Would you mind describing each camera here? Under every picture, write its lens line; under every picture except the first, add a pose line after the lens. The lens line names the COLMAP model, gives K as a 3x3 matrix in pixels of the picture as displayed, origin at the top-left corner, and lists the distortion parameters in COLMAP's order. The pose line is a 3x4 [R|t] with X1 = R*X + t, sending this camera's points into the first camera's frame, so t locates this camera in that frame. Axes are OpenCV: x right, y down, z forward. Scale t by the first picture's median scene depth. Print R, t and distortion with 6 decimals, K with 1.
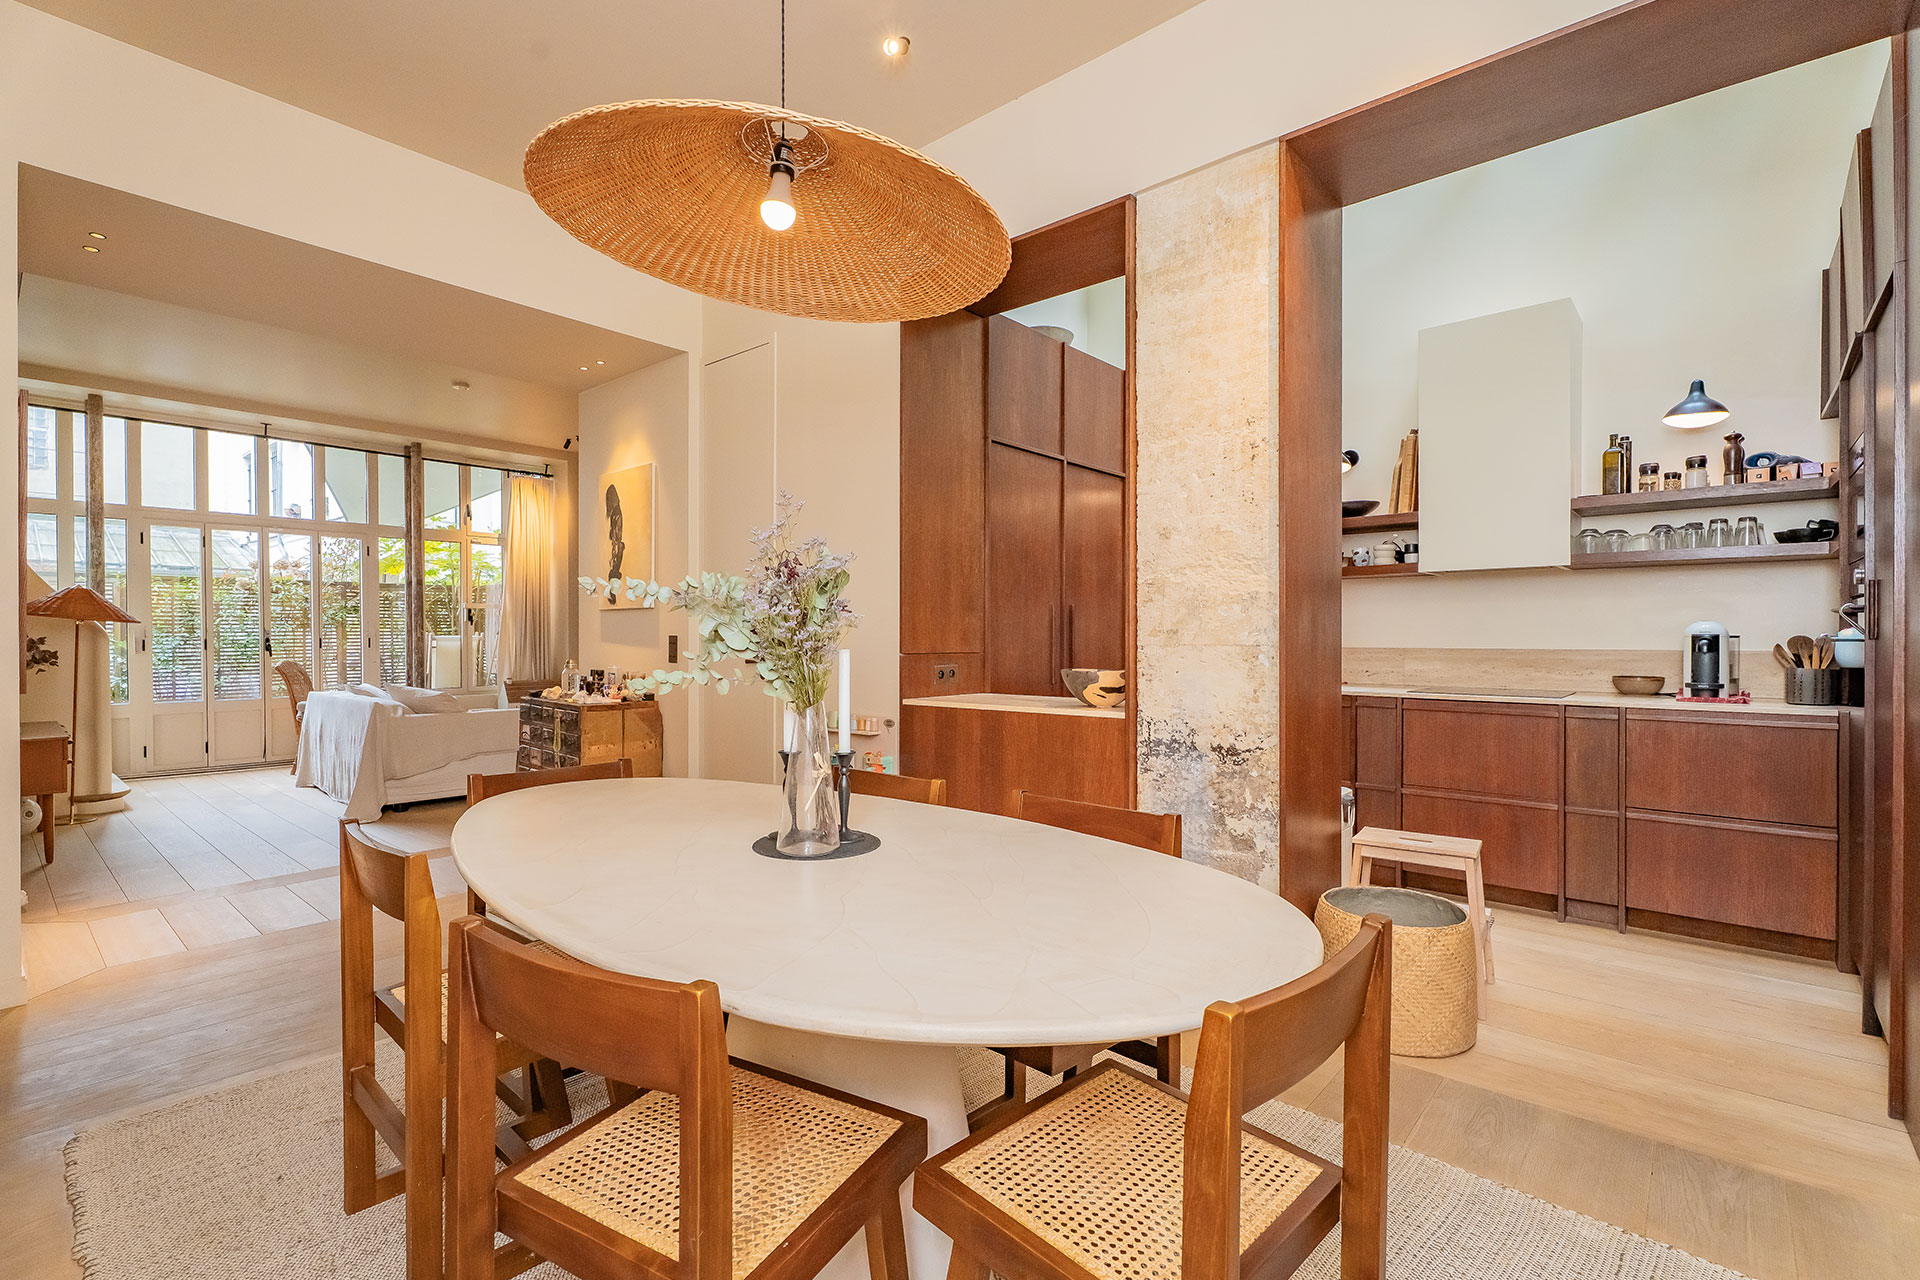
lens RADIAL K [[868.0, 0, 960.0], [0, 868.0, 640.0], [0, 0, 1]] dist [0.000814, 0.001289]
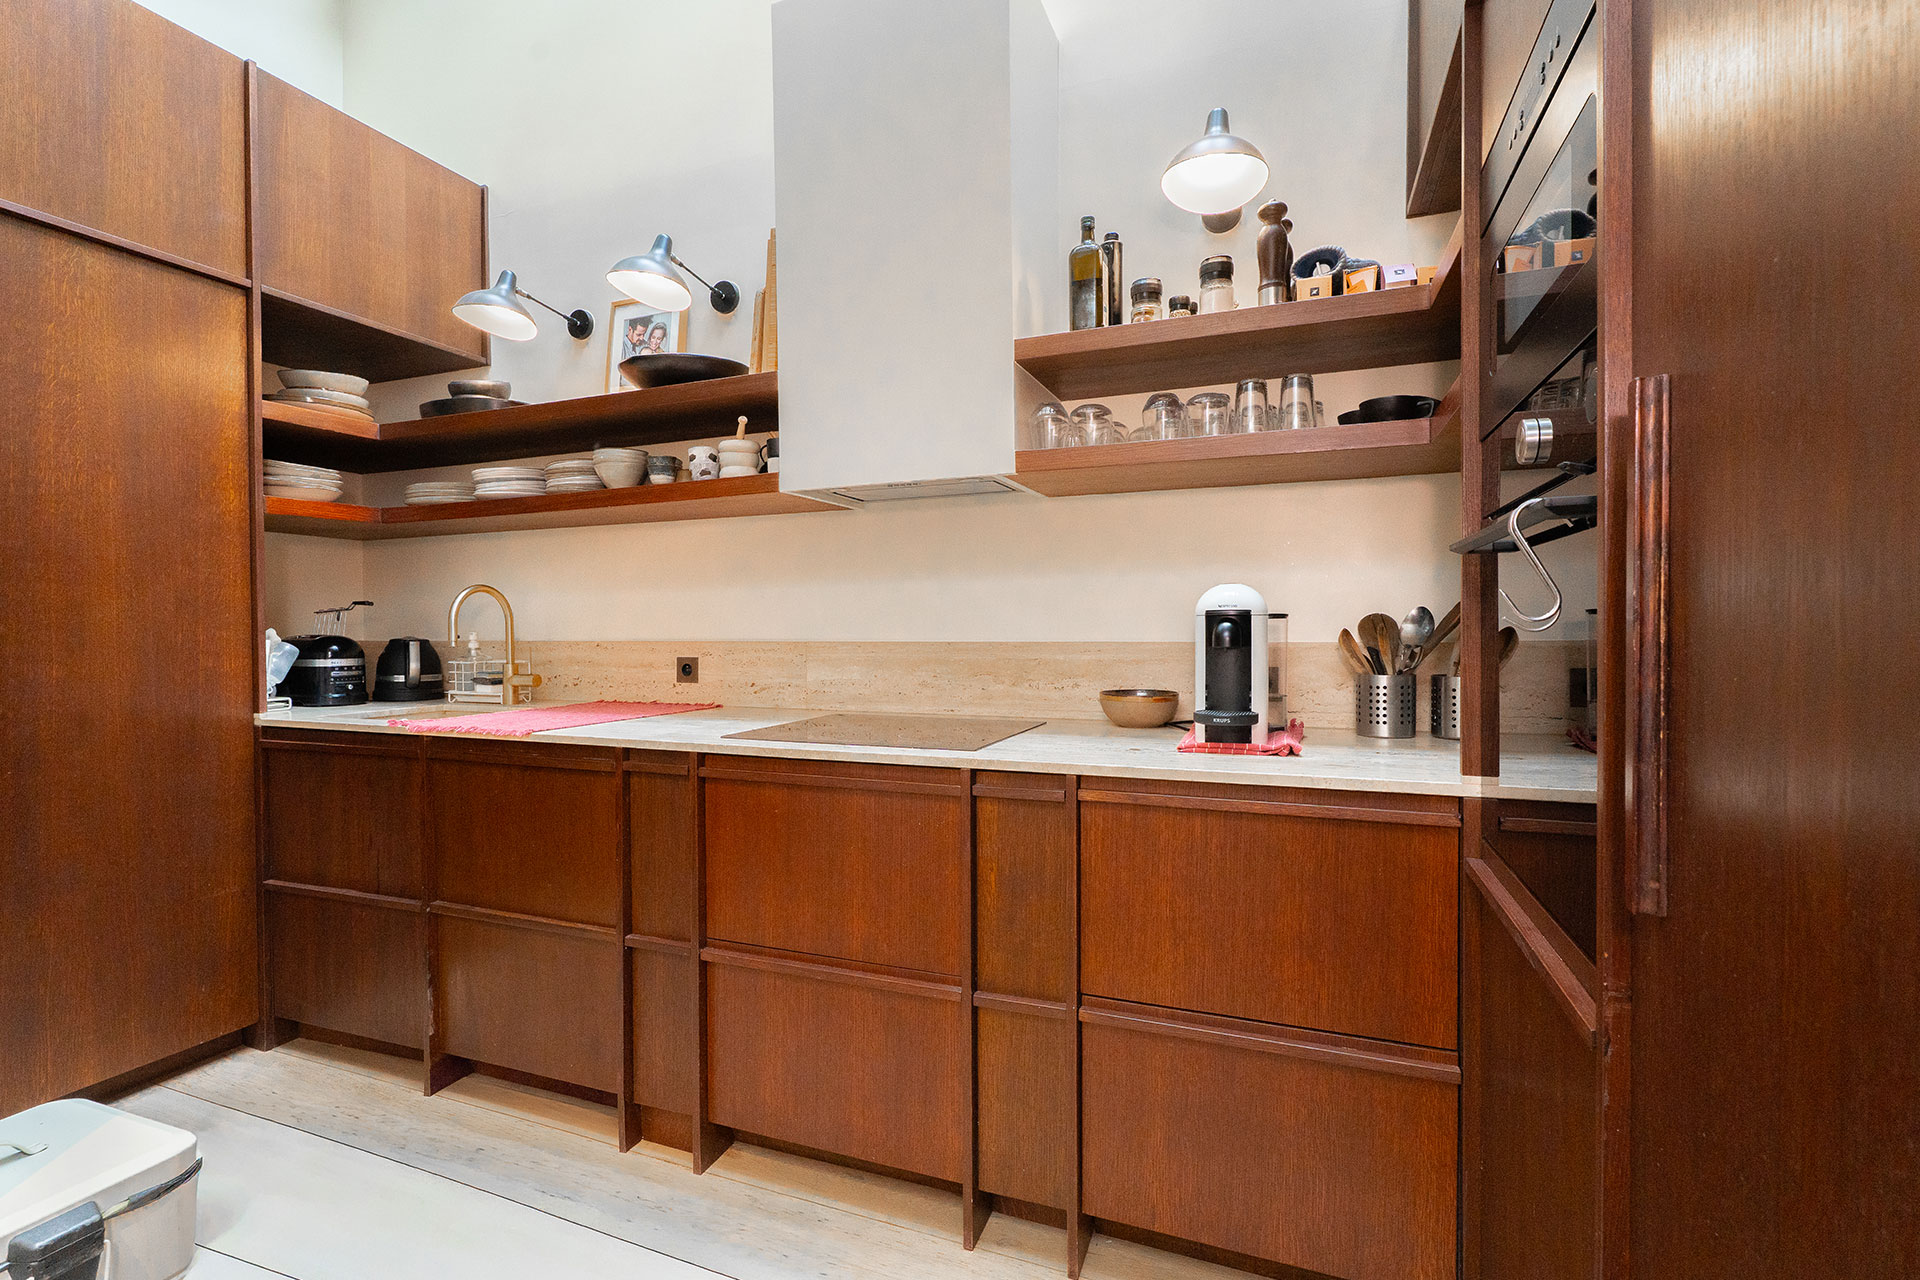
lens RADIAL K [[868.0, 0, 960.0], [0, 868.0, 640.0], [0, 0, 1]] dist [0.000814, 0.001289]
pose [[0.940318, -0.012311, 0.340075, 0.547070], [0.008803, 0.999891, 0.011857, 0.002819], [-0.340184, -0.008156, 0.940324, 0.590261]]
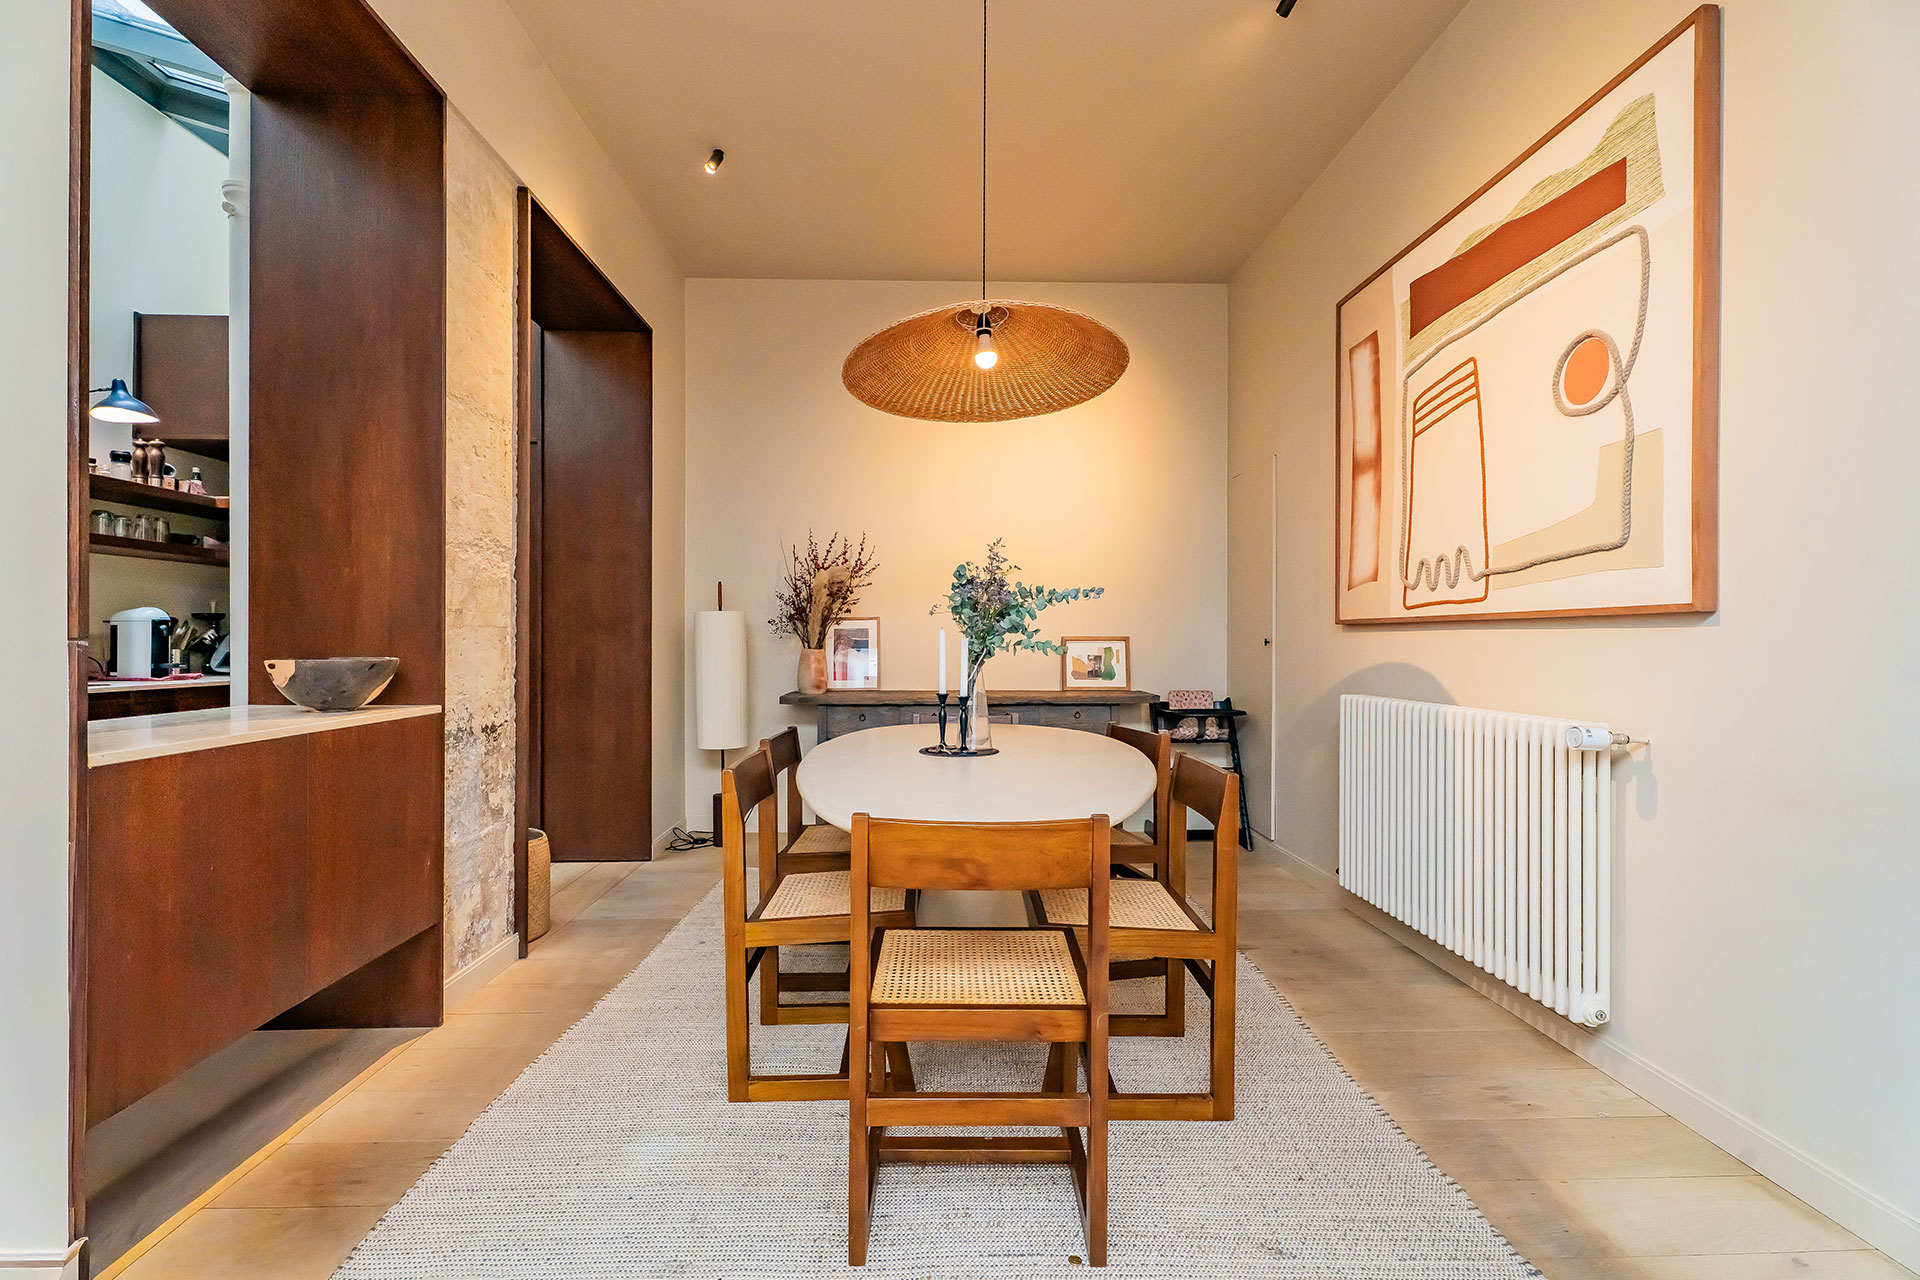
lens RADIAL K [[868.0, 0, 960.0], [0, 868.0, 640.0], [0, 0, 1]] dist [0.000814, 0.001289]
pose [[-0.685886, -0.002823, 0.727704, -0.638336], [-0.001794, 0.999996, 0.002189, 0.014602], [-0.727707, 0.000196, -0.685888, 1.009020]]
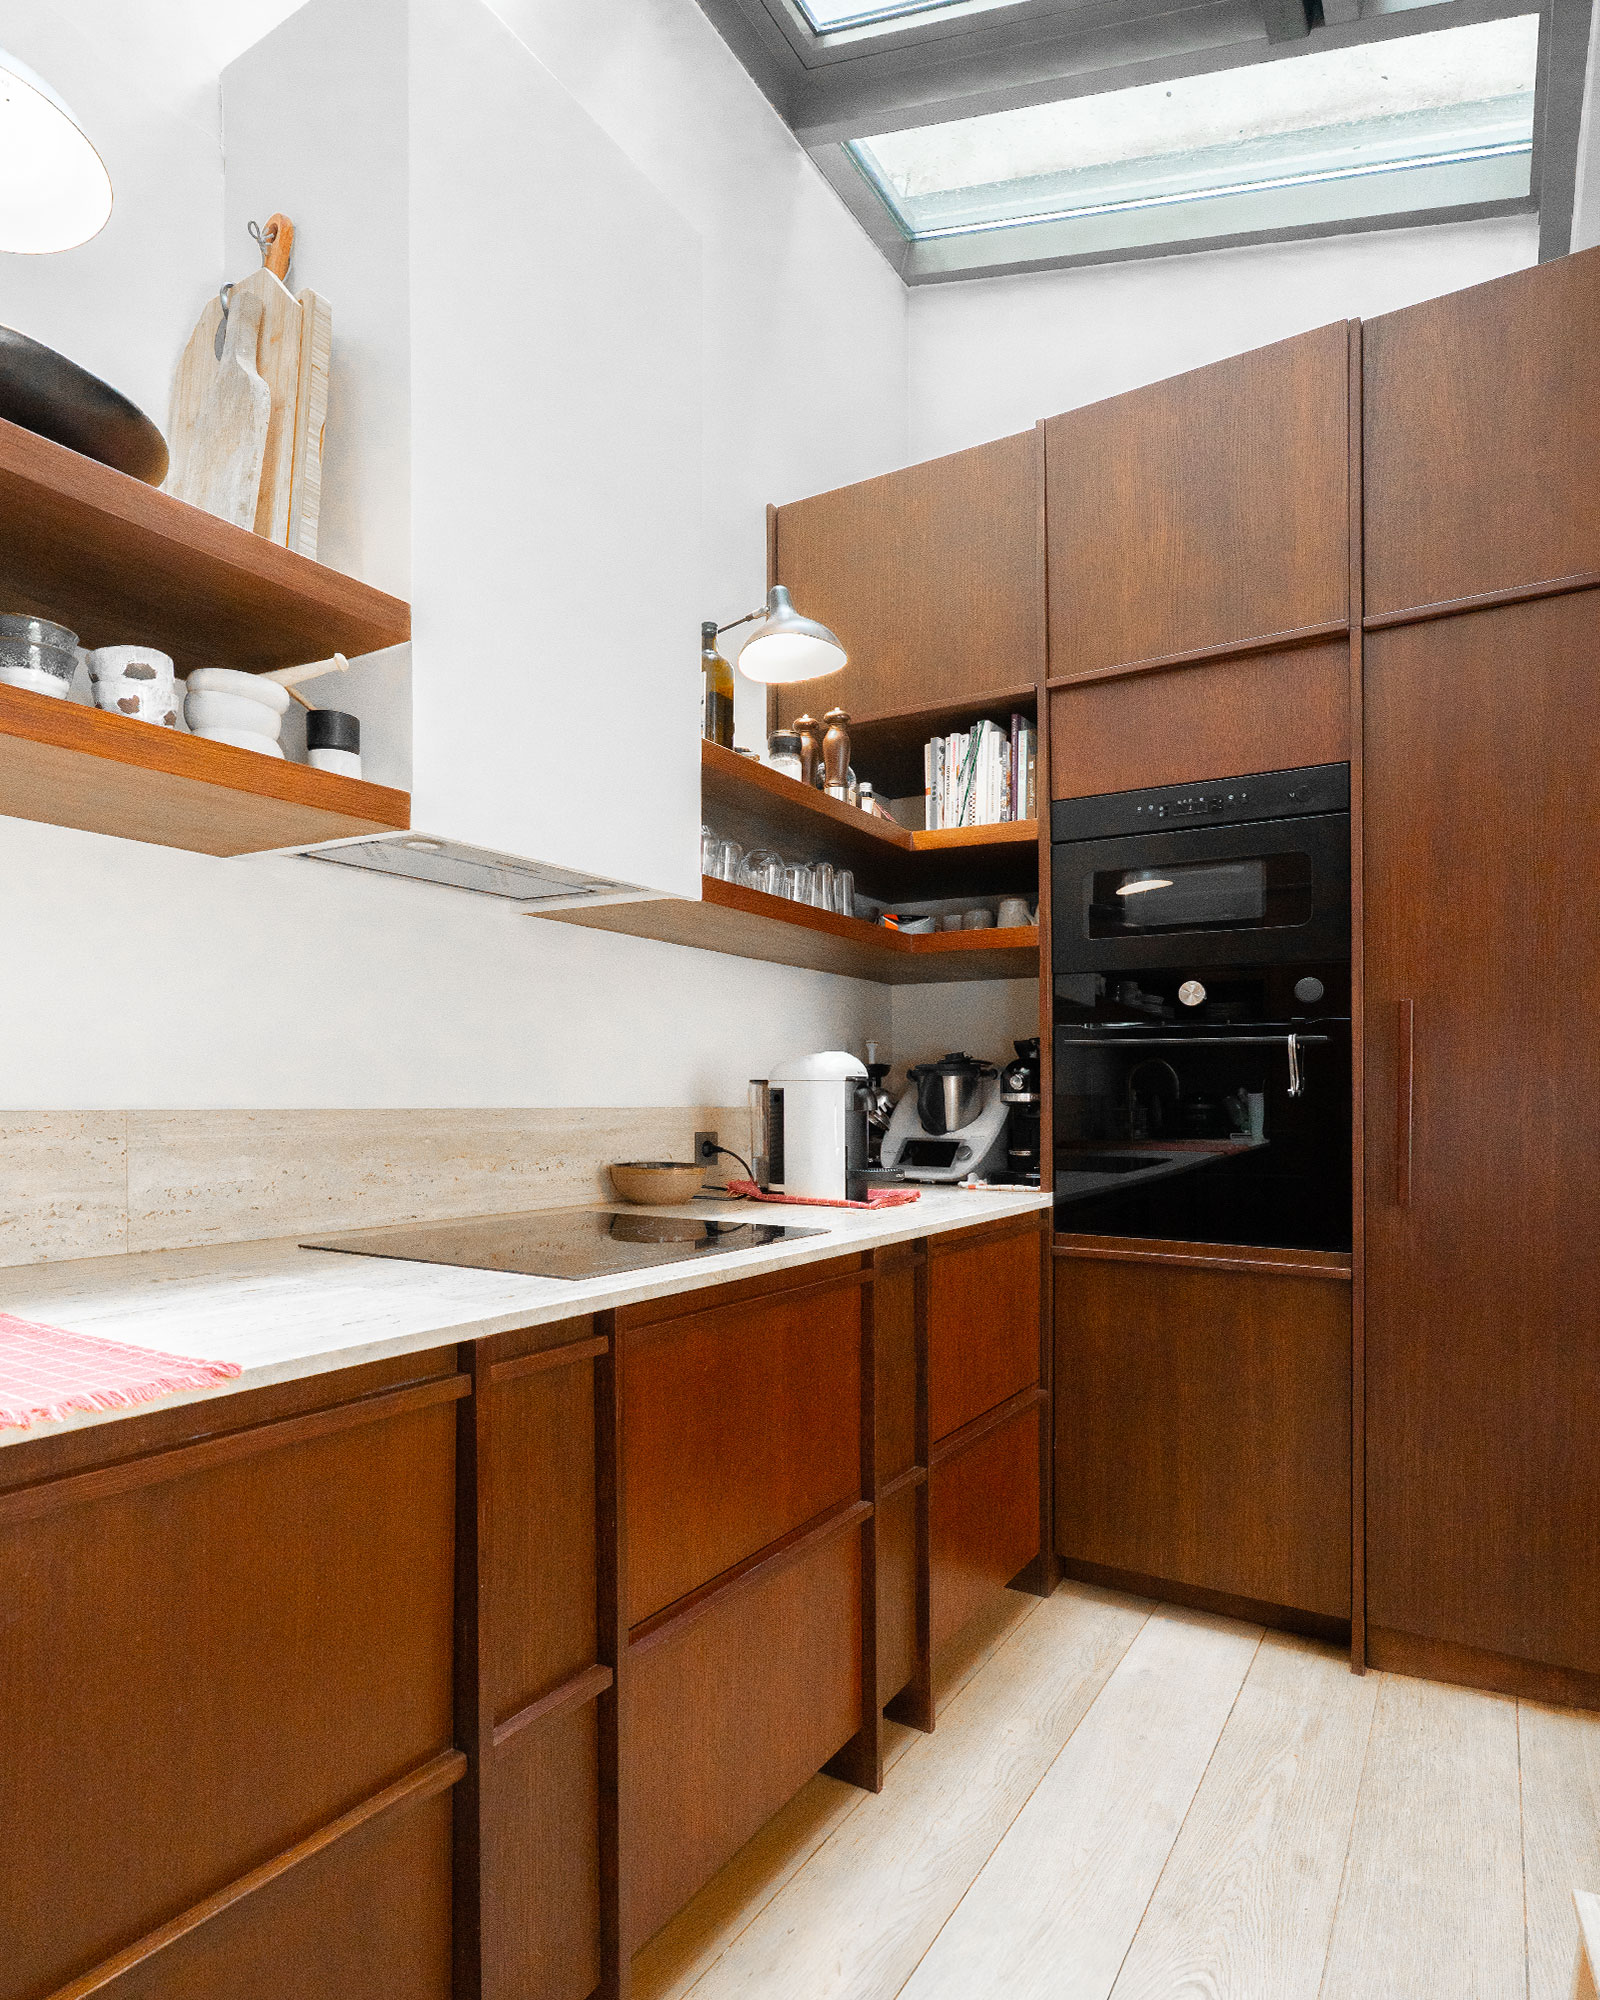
lens RADIAL K [[1083.6, 0, 802.4], [0, 1083.6, 1107.2], [0, 0, 1]] dist [0.002730, 0.000416]
pose [[-0.177283, -0.011399, 0.984094, 0.208638], [-0.005686, 0.999928, 0.010558, 0.004678], [-0.984143, -0.003724, -0.177335, 1.133002]]
